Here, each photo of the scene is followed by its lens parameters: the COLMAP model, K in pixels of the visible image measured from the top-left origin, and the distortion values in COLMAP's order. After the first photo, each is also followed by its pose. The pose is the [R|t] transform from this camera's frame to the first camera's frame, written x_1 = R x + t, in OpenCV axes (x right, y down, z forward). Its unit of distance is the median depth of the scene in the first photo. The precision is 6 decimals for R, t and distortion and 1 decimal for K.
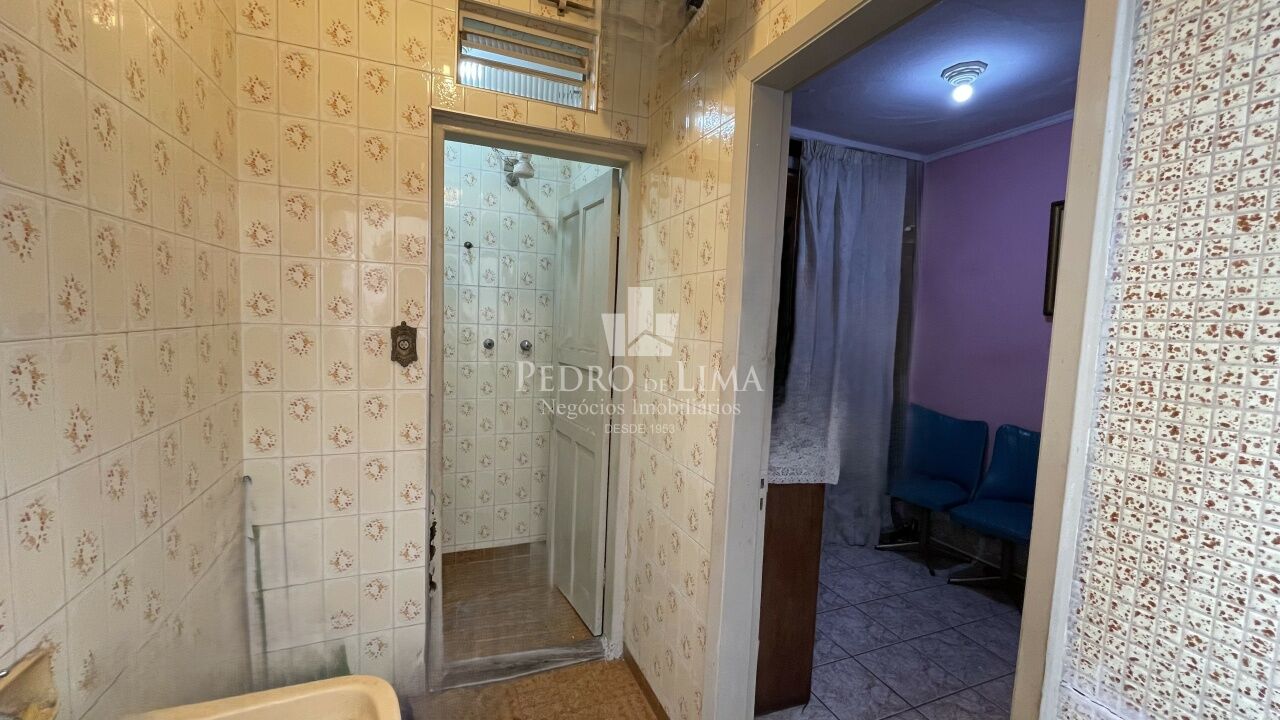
lens RADIAL K [[513.3, 0, 641.5], [0, 513.3, 356.9], [0, 0, 1]] dist [-0.004481, -0.000010]
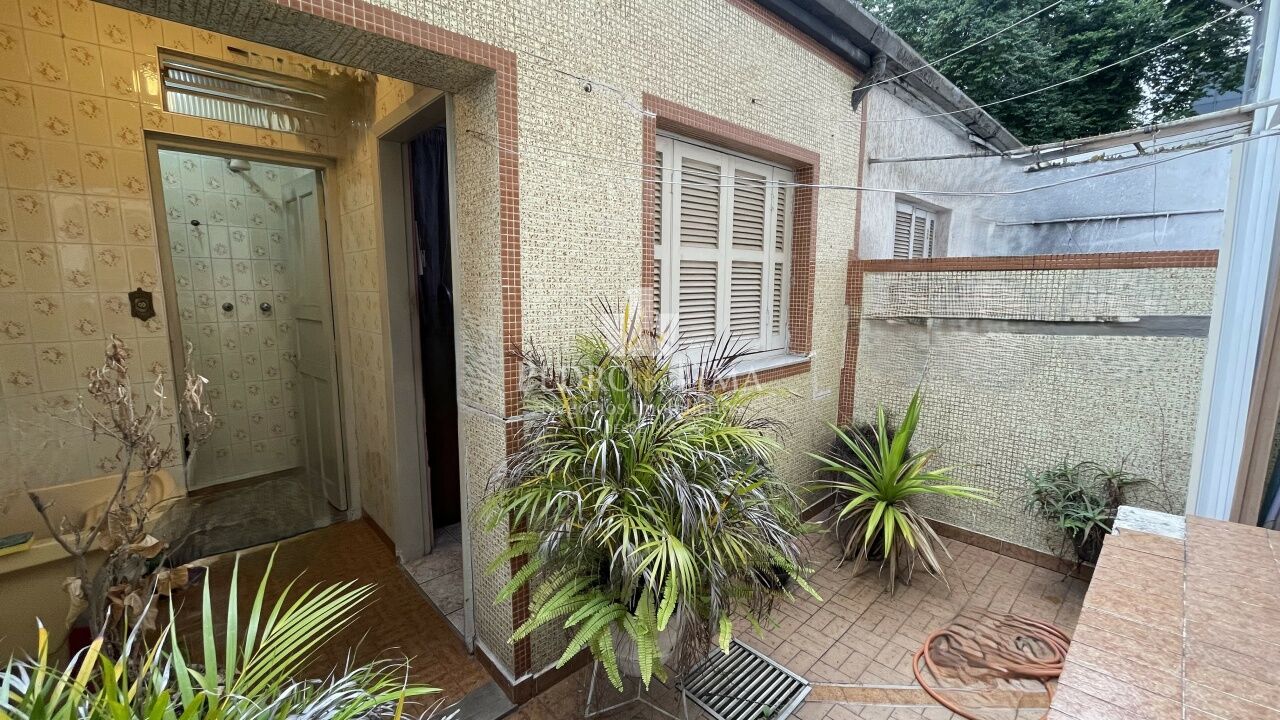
lens RADIAL K [[513.3, 0, 641.5], [0, 513.3, 356.9], [0, 0, 1]] dist [-0.004481, -0.000010]
pose [[0.935832, -0.085115, 0.342013, 0.255804], [0.059754, 0.994670, 0.084035, 0.066034], [-0.347343, -0.058206, 0.935930, -0.623630]]
